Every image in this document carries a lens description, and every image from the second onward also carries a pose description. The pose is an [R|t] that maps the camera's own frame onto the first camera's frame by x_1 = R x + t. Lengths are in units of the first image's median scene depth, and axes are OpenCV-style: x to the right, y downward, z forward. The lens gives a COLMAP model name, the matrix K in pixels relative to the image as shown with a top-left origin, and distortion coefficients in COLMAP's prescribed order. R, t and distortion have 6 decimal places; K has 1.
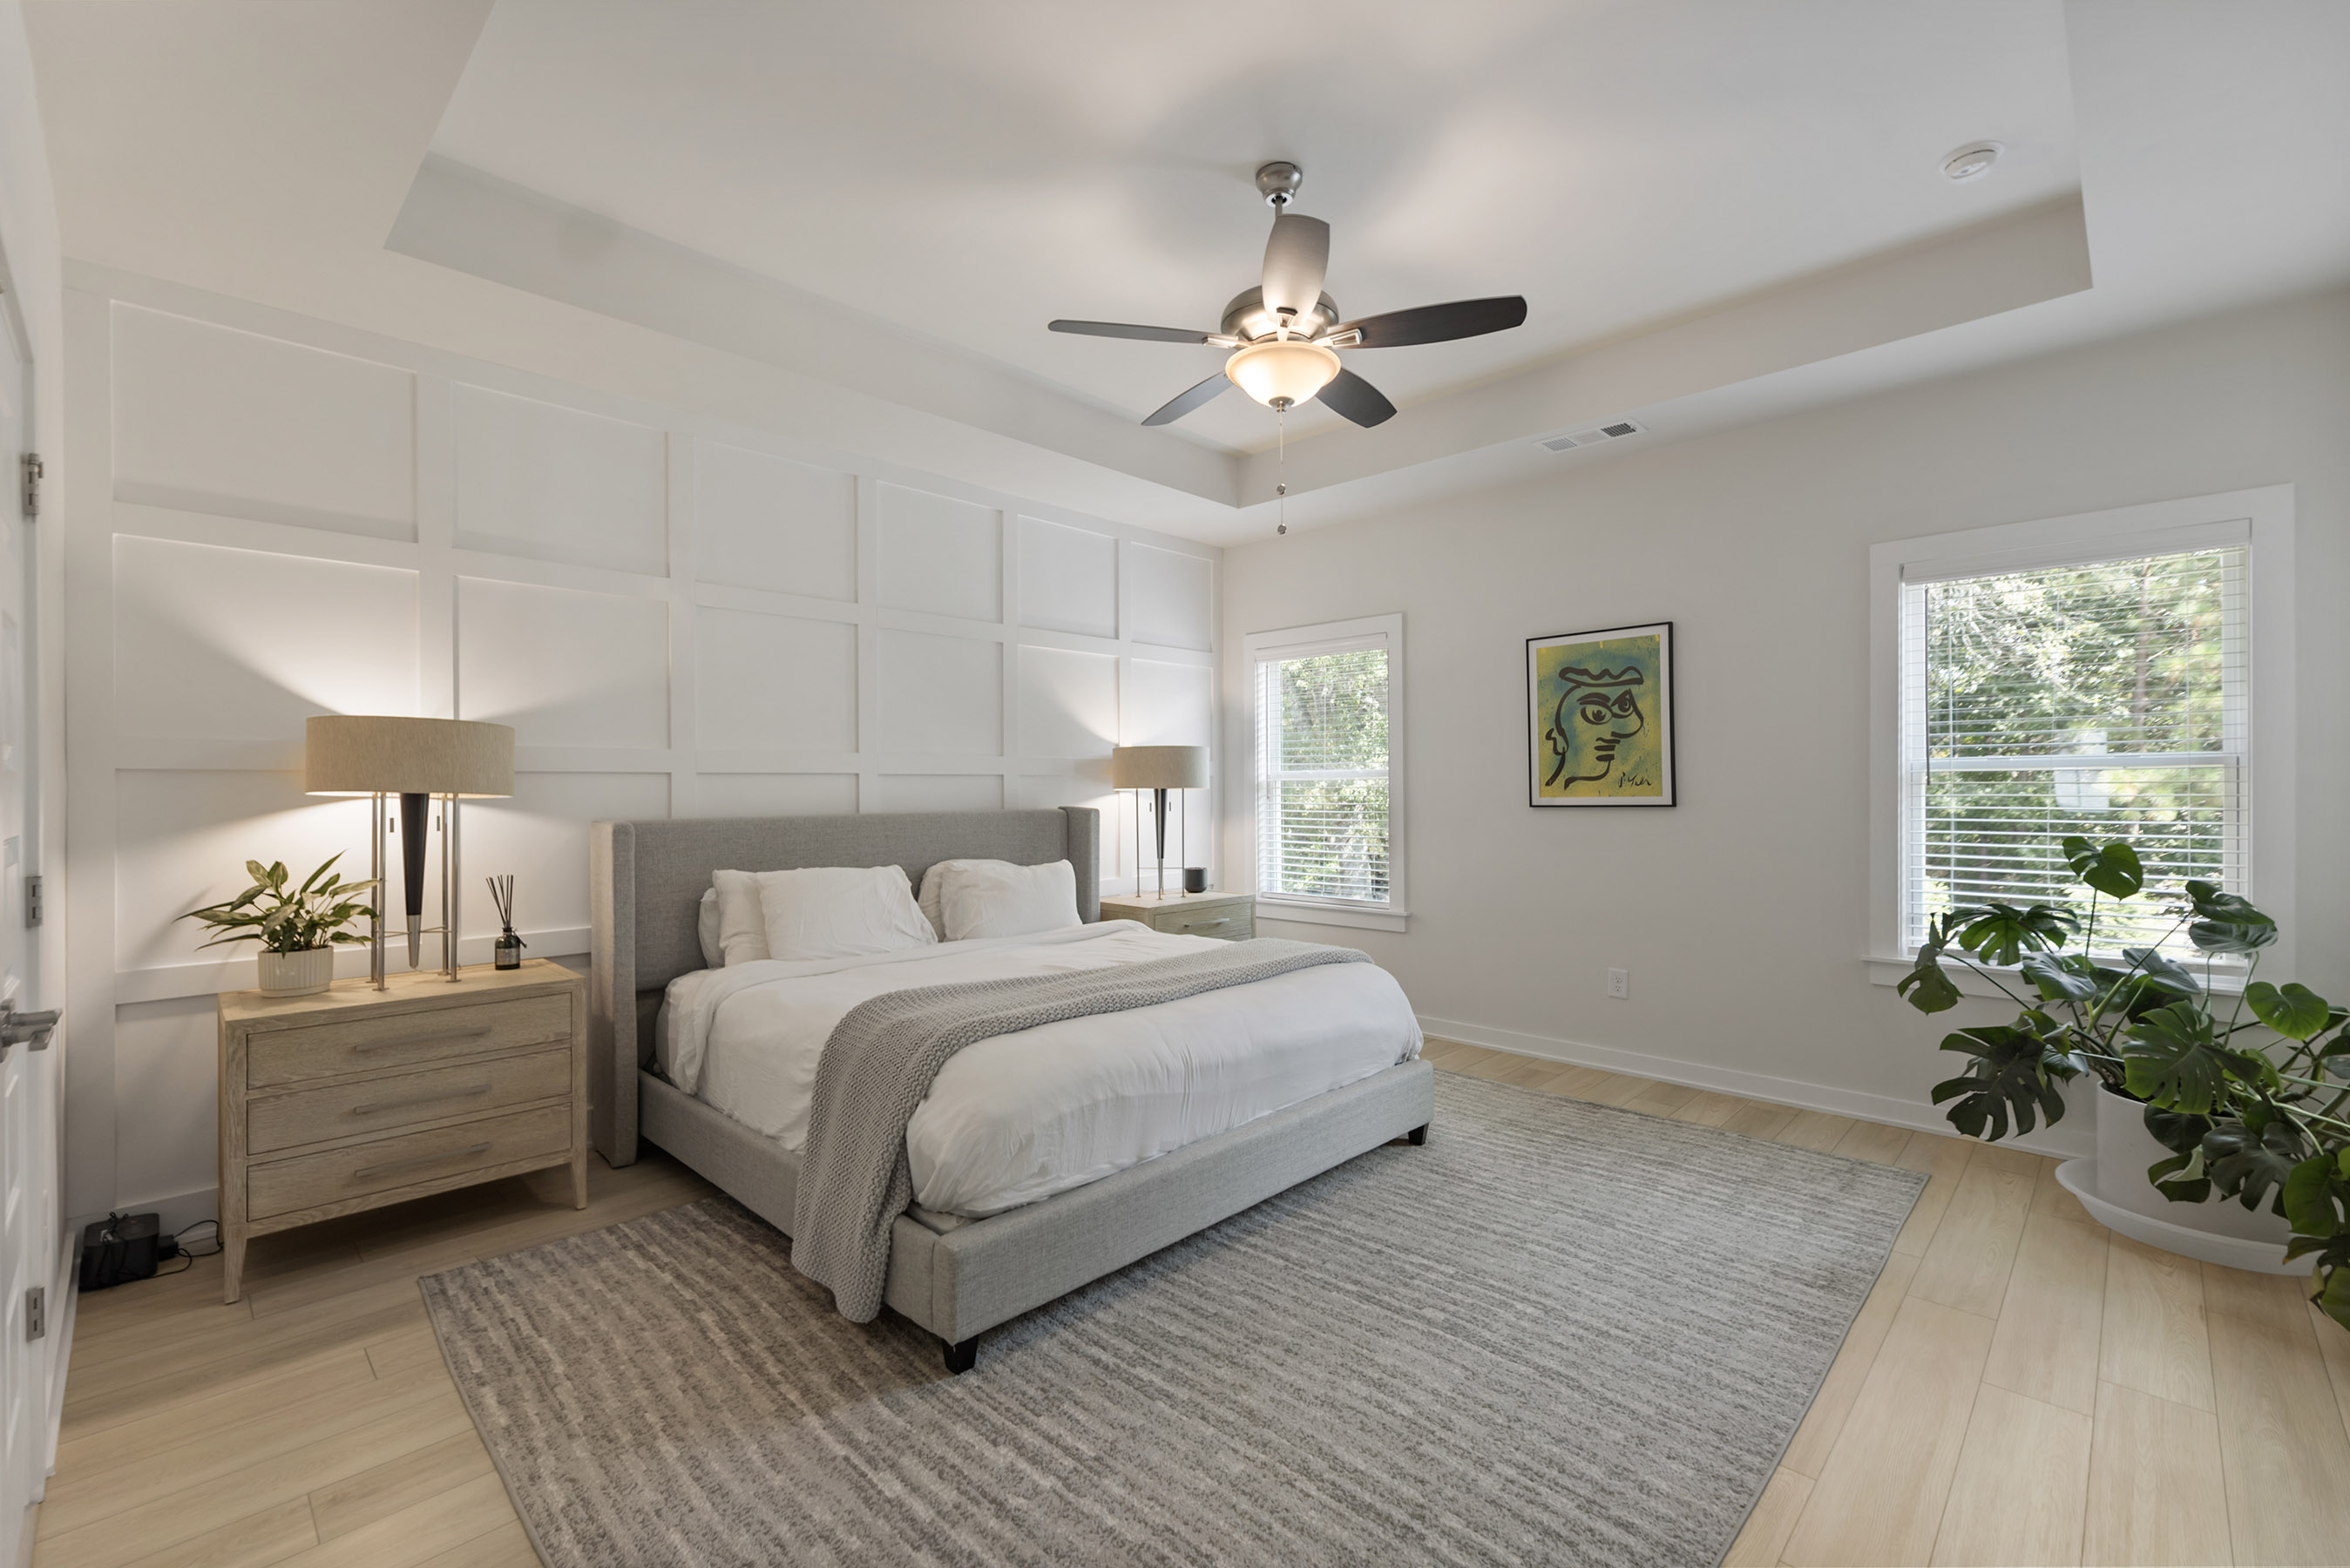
lens RADIAL K [[1011.4, 0, 1179.1], [0, 1011.4, 798.1], [0, 0, 1]] dist [0.003242, 0.000355]
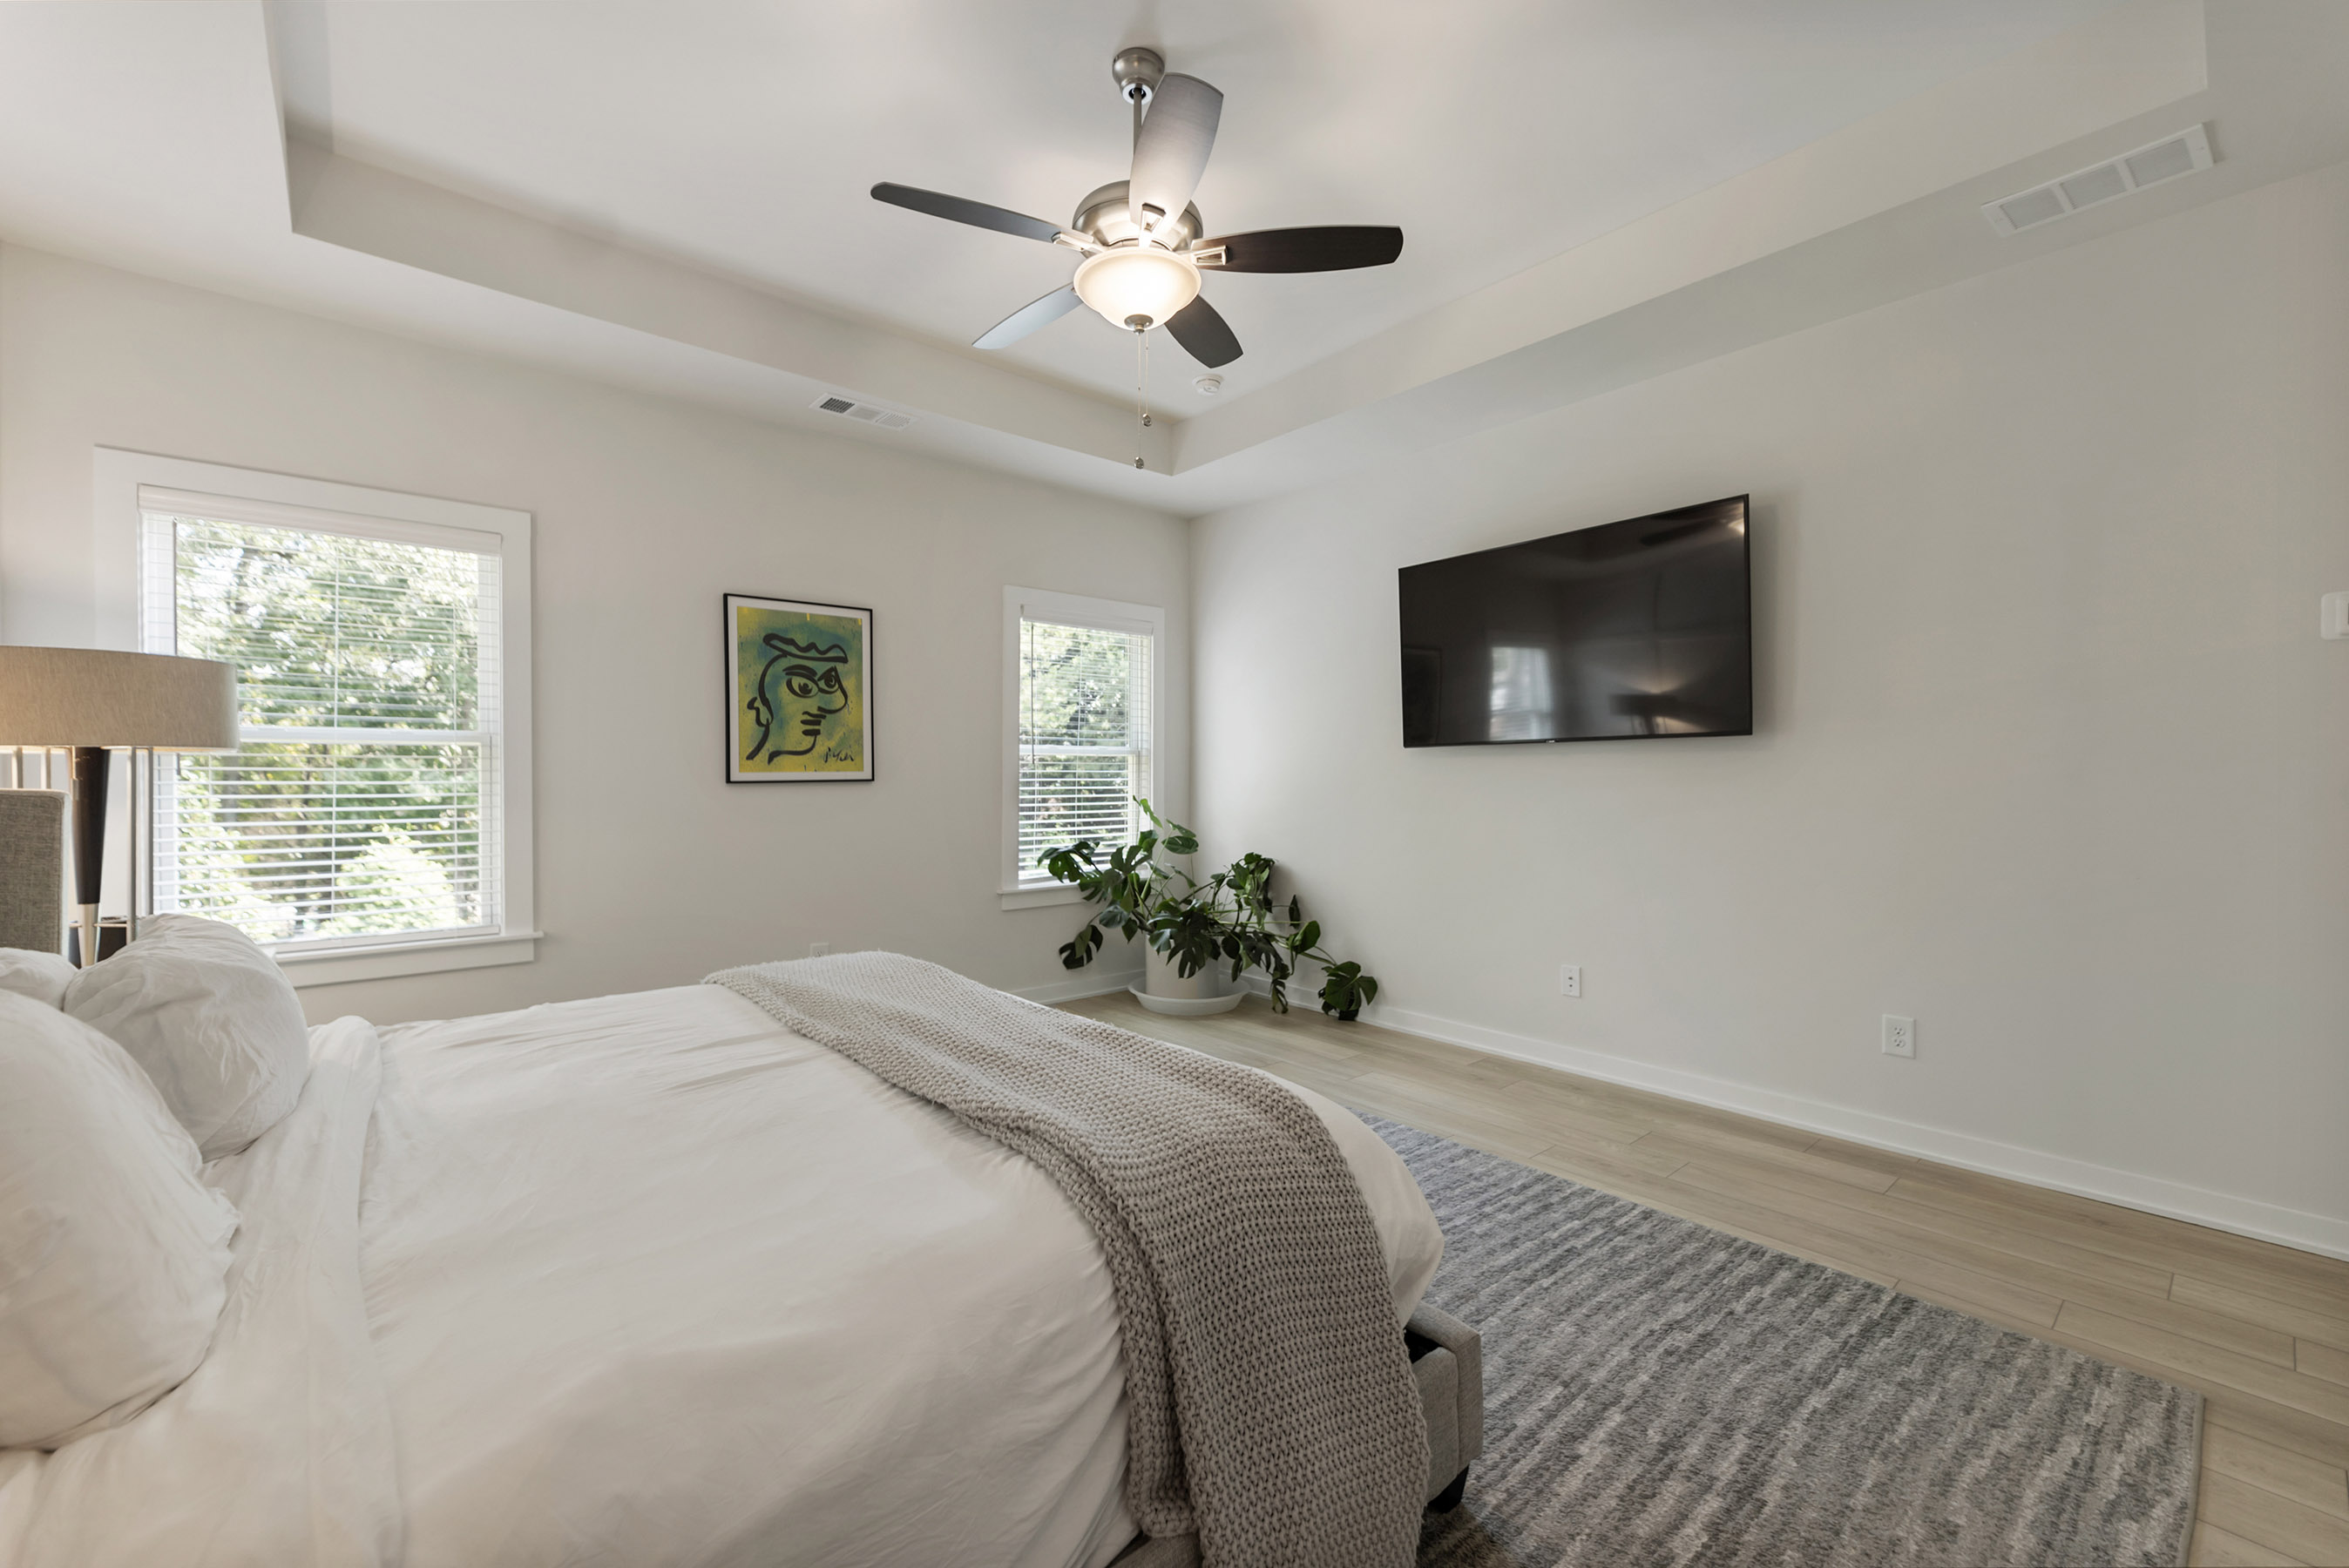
lens RADIAL K [[942.9, 0, 1175.6], [0, 942.9, 785.7], [0, 0, 1]] dist [0.003389, 0.000132]
pose [[0.085174, -0.004365, 0.996357, -0.474840], [0.009662, 0.999947, 0.003555, 0.012726], [-0.996319, 0.009324, 0.085212, 0.576349]]
